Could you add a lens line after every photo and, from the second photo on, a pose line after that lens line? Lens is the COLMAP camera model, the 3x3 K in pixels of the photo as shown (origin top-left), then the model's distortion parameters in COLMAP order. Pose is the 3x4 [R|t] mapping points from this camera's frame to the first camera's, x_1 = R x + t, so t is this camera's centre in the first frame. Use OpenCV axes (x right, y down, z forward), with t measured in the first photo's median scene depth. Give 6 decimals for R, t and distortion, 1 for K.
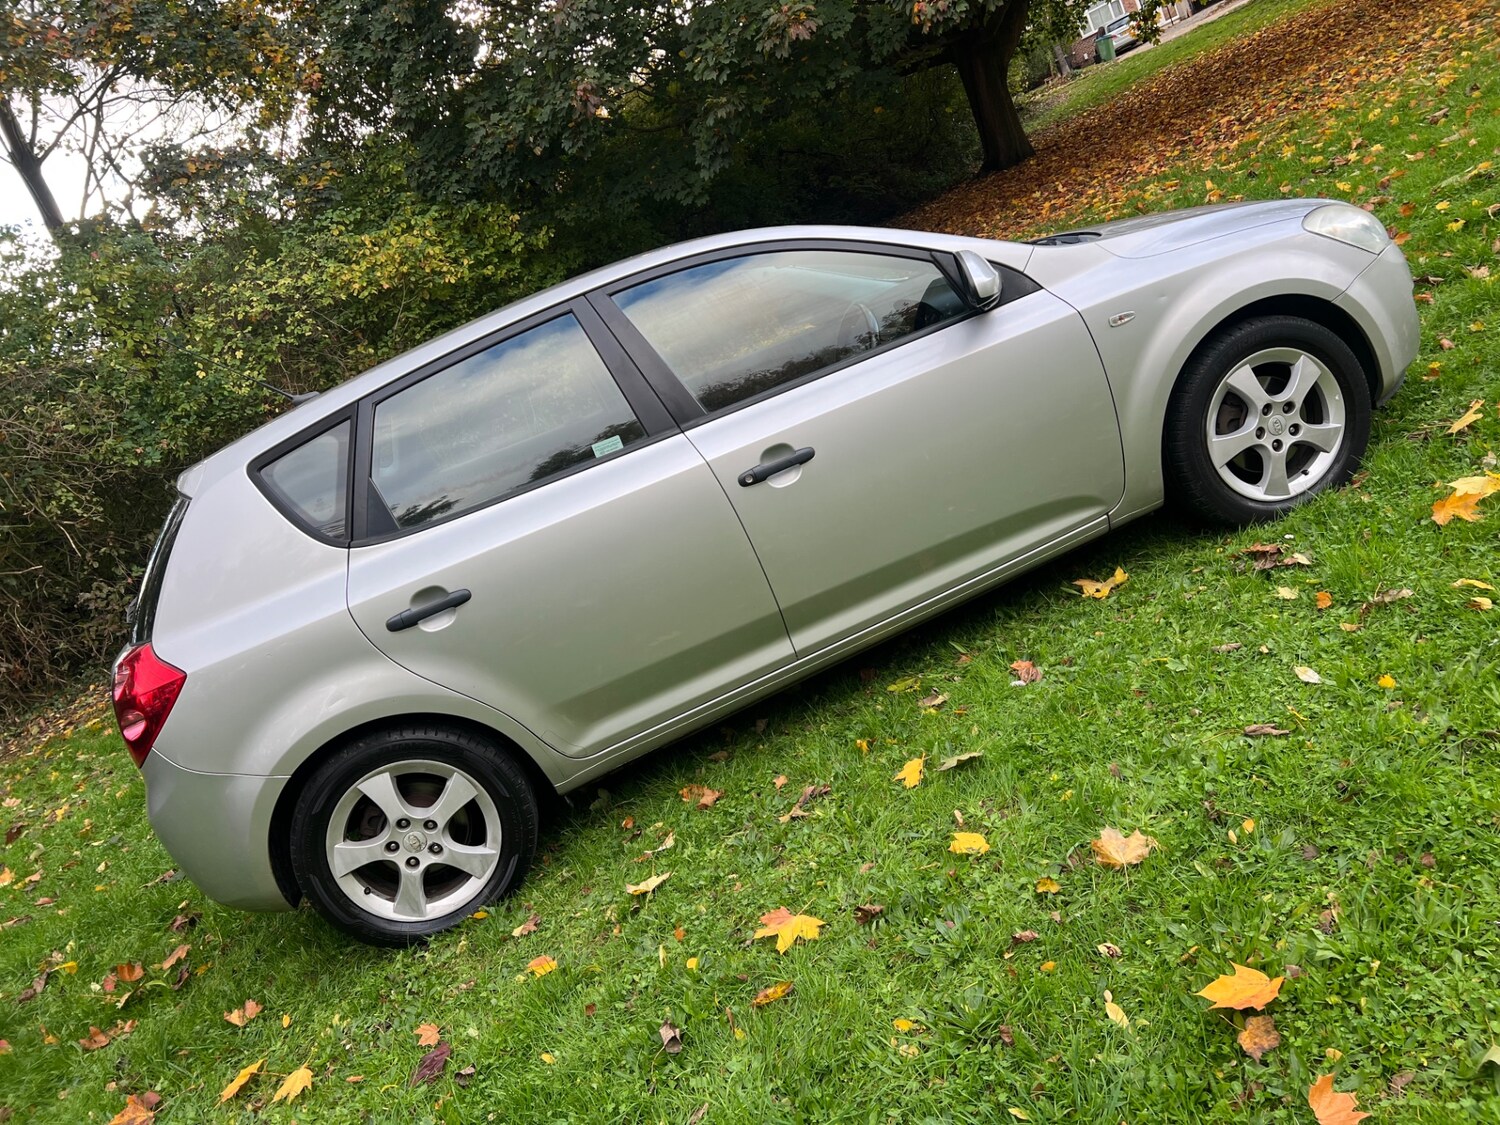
lens RADIAL K [[1141.6, 0, 757.6], [0, 1141.6, 560.7], [0, 0, 1]] dist [0.043623, -0.041583]
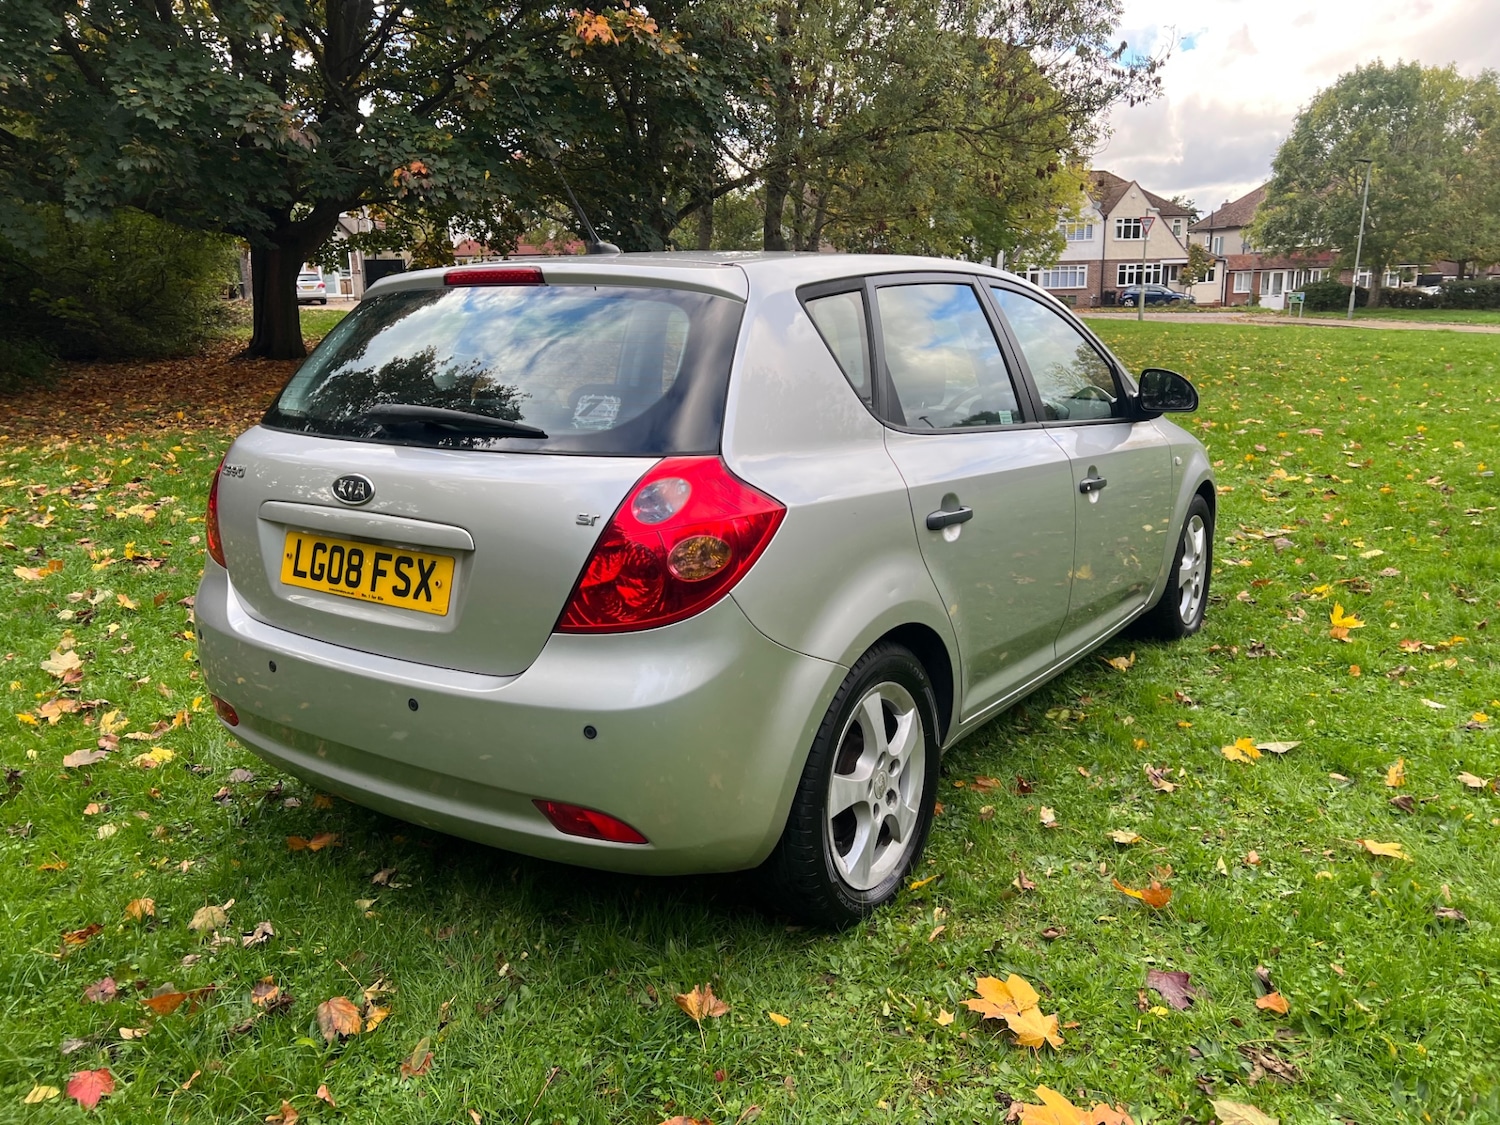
lens RADIAL K [[1136.6, 0, 759.5], [0, 1136.6, 559.3], [0, 0, 1]] dist [0.054321, -0.062100]
pose [[0.682117, 0.250473, 0.687008, -0.932491], [-0.087500, 0.960714, -0.263386, 0.302526], [-0.725989, 0.119547, 0.677236, 0.480760]]
